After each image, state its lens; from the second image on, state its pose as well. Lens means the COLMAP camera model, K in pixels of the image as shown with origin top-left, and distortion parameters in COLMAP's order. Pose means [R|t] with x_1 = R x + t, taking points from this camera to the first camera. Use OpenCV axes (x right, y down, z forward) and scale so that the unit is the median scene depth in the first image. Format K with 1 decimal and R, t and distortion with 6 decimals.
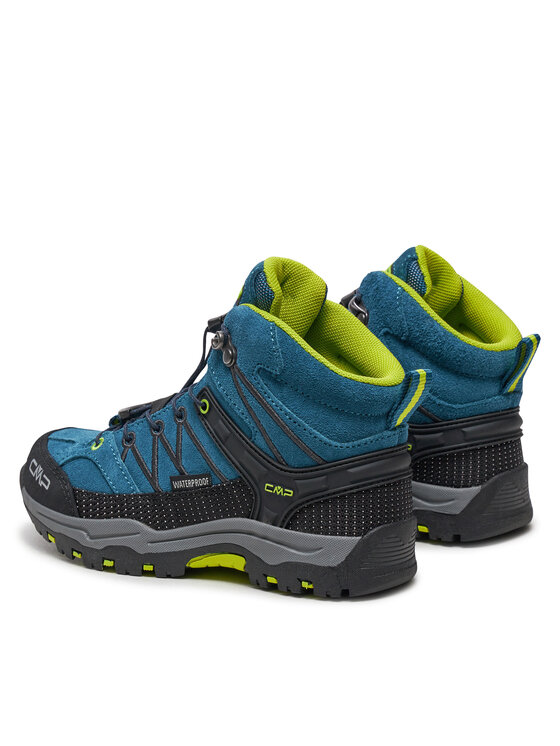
lens RADIAL K [[2203.0, 0, 280.0], [0, 2203.0, 373.0], [0, 0, 1]] dist [0.056879, 0.376835]
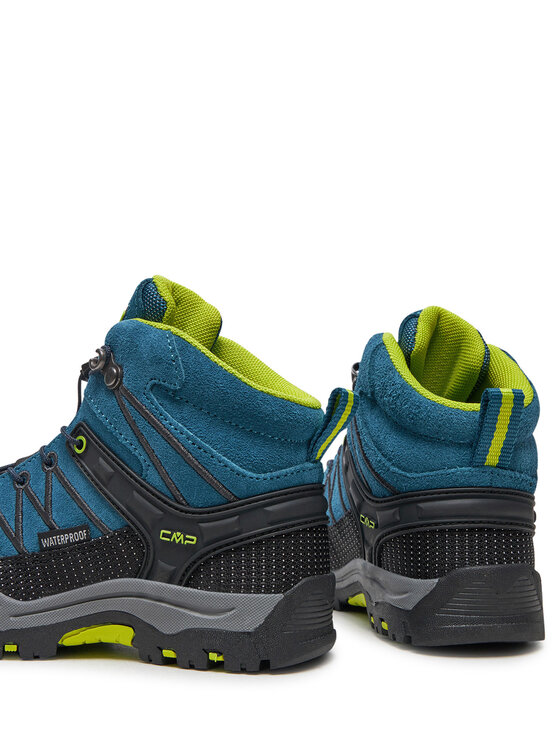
lens RADIAL K [[1318.5, 0, 280.0], [0, 1318.5, 373.0], [0, 0, 1]] dist [-0.004456, -0.735573]
pose [[0.988289, -0.002822, 0.152569, -0.036594], [0.027841, 0.986382, -0.162099, 0.072544], [-0.150034, 0.164448, 0.974908, 0.515776]]
